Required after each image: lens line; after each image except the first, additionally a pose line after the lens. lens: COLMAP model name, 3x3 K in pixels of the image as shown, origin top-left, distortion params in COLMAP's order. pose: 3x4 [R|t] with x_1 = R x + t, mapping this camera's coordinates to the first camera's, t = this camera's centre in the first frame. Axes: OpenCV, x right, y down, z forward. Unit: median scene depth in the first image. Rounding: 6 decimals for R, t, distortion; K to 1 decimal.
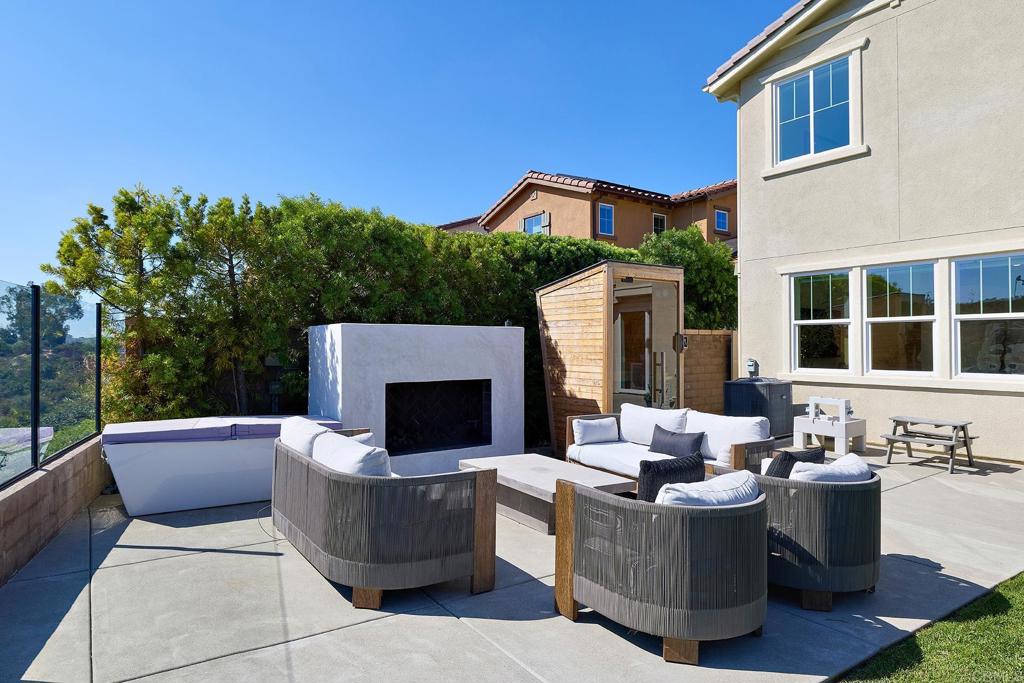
lens RADIAL K [[607.7, 0, 510.3], [0, 607.7, 334.2], [0, 0, 1]] dist [-0.003936, -0.001933]
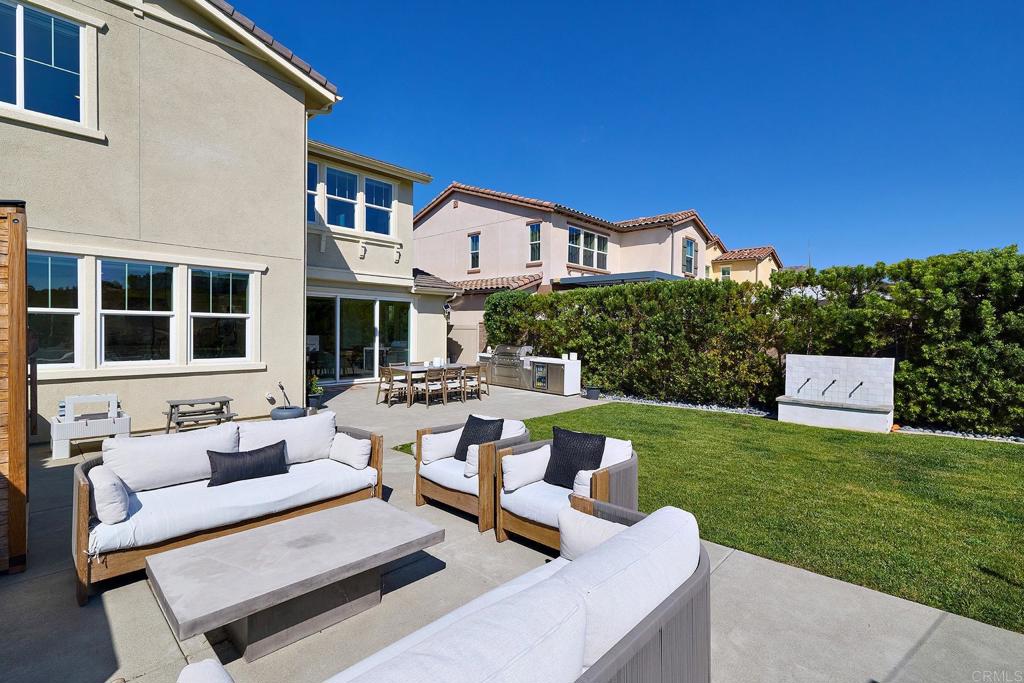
lens RADIAL K [[491.2, 0, 519.5], [0, 491.2, 334.9], [0, 0, 1]] dist [0.018754, 0.000323]
pose [[-0.230868, 0.001069, 0.972984, -0.411277], [-0.013897, 0.999894, -0.004396, 0.009790], [-0.972886, -0.014537, -0.230829, 0.615471]]
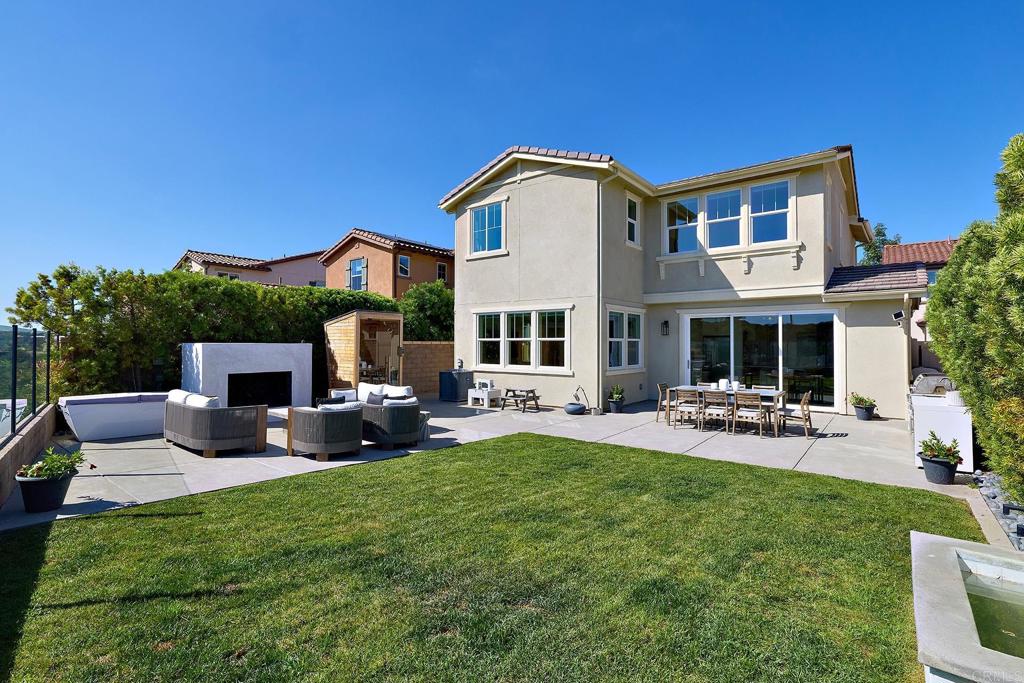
lens RADIAL K [[487.4, 0, 510.8], [0, 487.4, 336.8], [0, 0, 1]] dist [-0.000023, -0.000381]
pose [[0.960286, 0.009228, 0.278866, 0.186020], [-0.010290, 0.999944, 0.002343, -0.041340], [-0.278829, -0.005119, 0.960327, -0.610351]]
